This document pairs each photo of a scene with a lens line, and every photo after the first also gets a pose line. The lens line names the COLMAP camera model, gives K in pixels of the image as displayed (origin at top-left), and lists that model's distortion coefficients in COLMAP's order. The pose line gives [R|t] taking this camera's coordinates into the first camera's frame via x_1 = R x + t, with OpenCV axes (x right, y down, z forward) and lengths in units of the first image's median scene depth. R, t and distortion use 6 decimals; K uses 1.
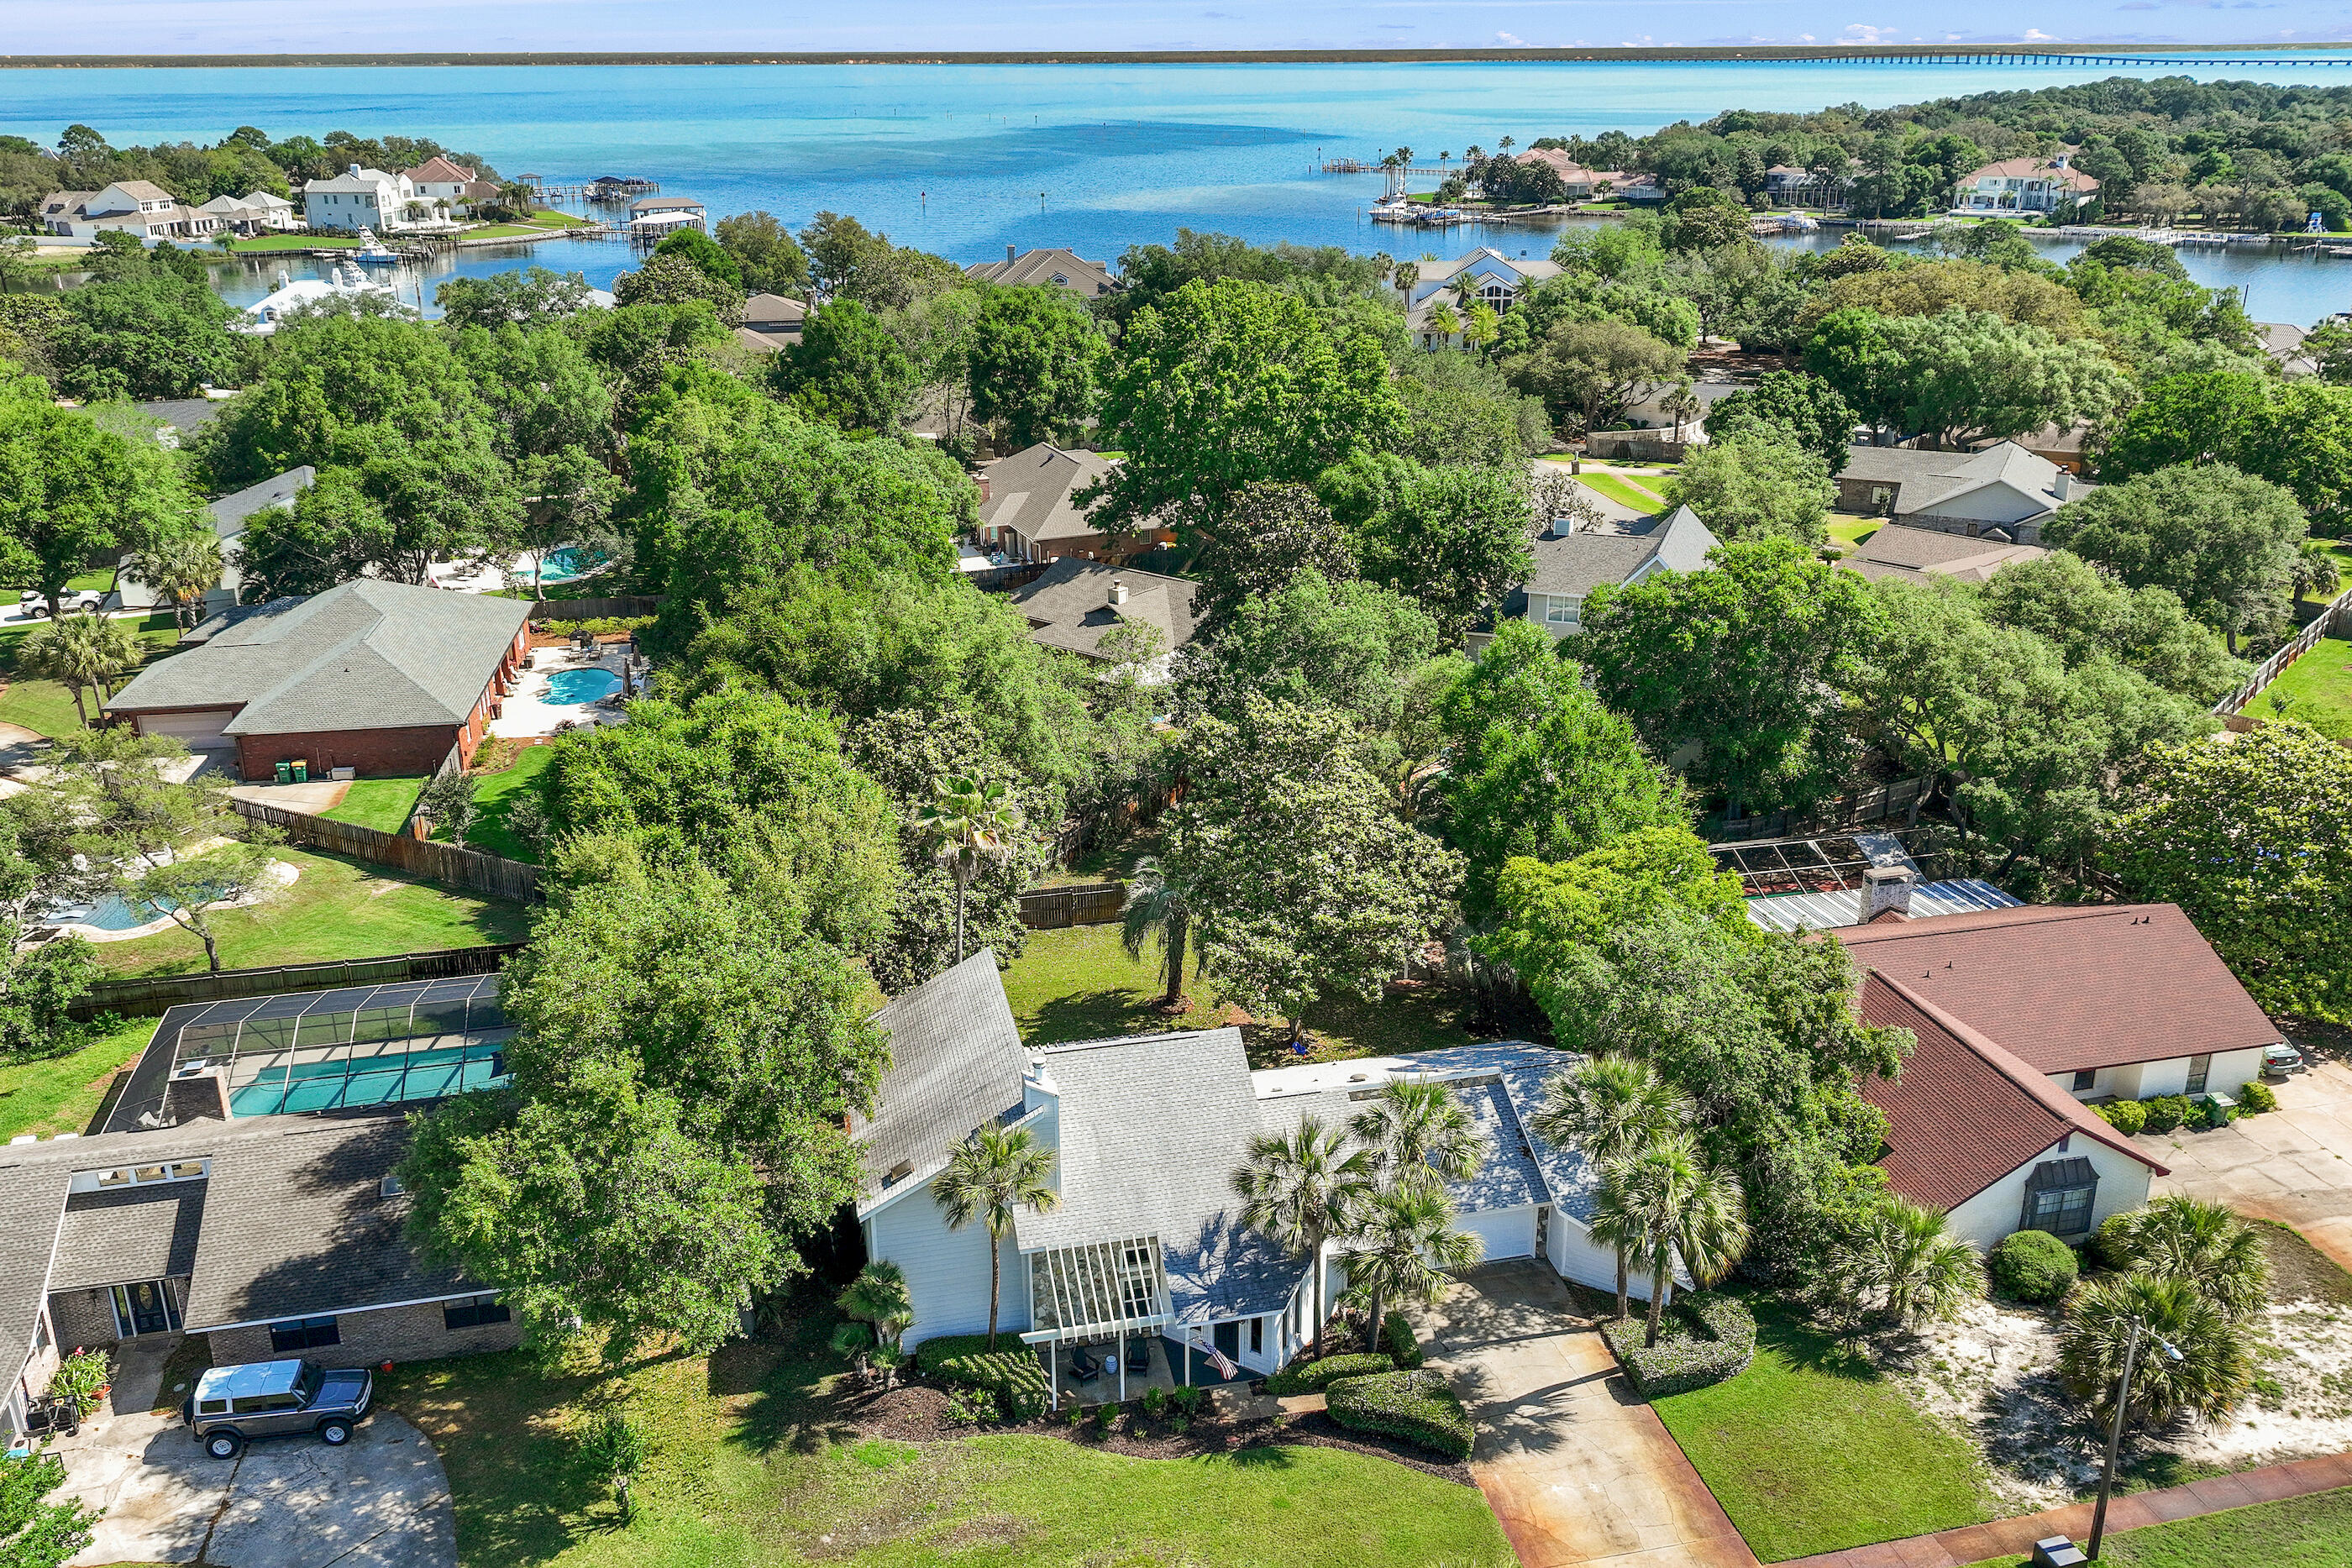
lens RADIAL K [[2005.6, 0, 1166.4], [0, 2005.6, 781.3], [0, 0, 1]] dist [0.002263, 0.011830]
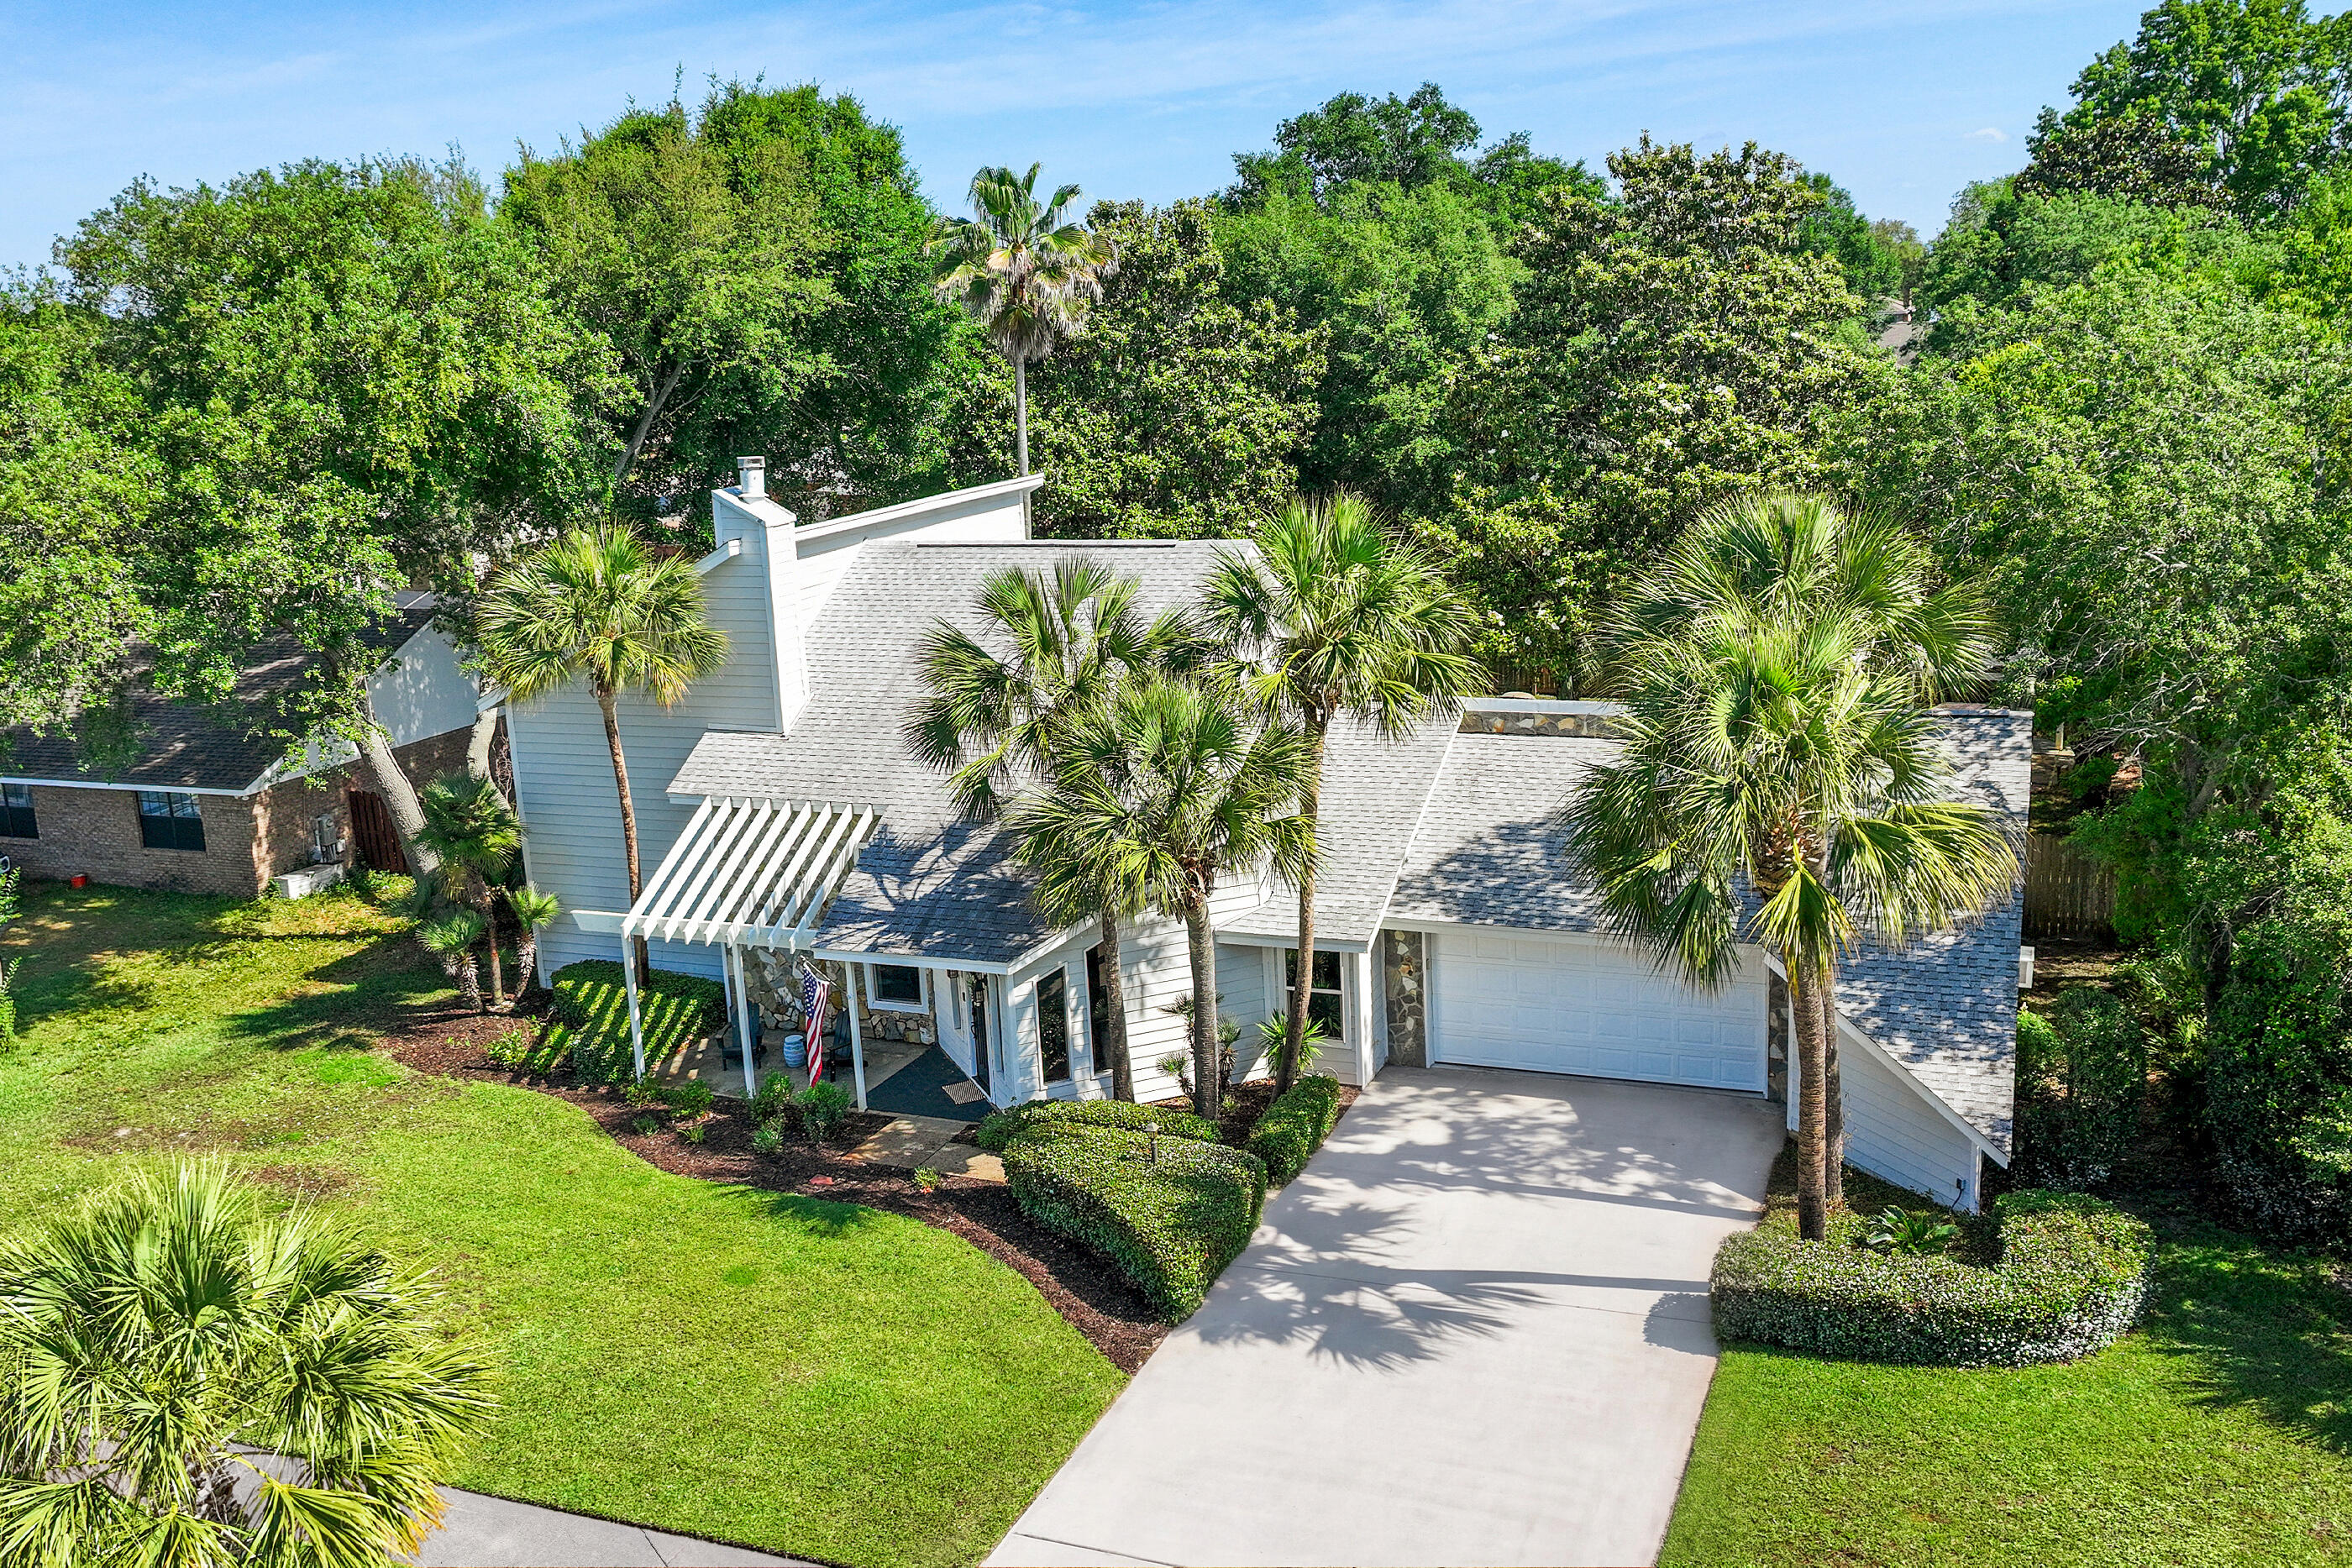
lens RADIAL K [[2127.6, 0, 1166.7], [0, 2127.6, 785.4], [0, 0, 1]] dist [0.007467, -0.001270]
pose [[0.805944, 0.093215, -0.584606, 0.294054], [-0.167126, 0.983182, -0.073634, 0.194625], [0.567911, 0.157048, 0.807969, 0.468171]]
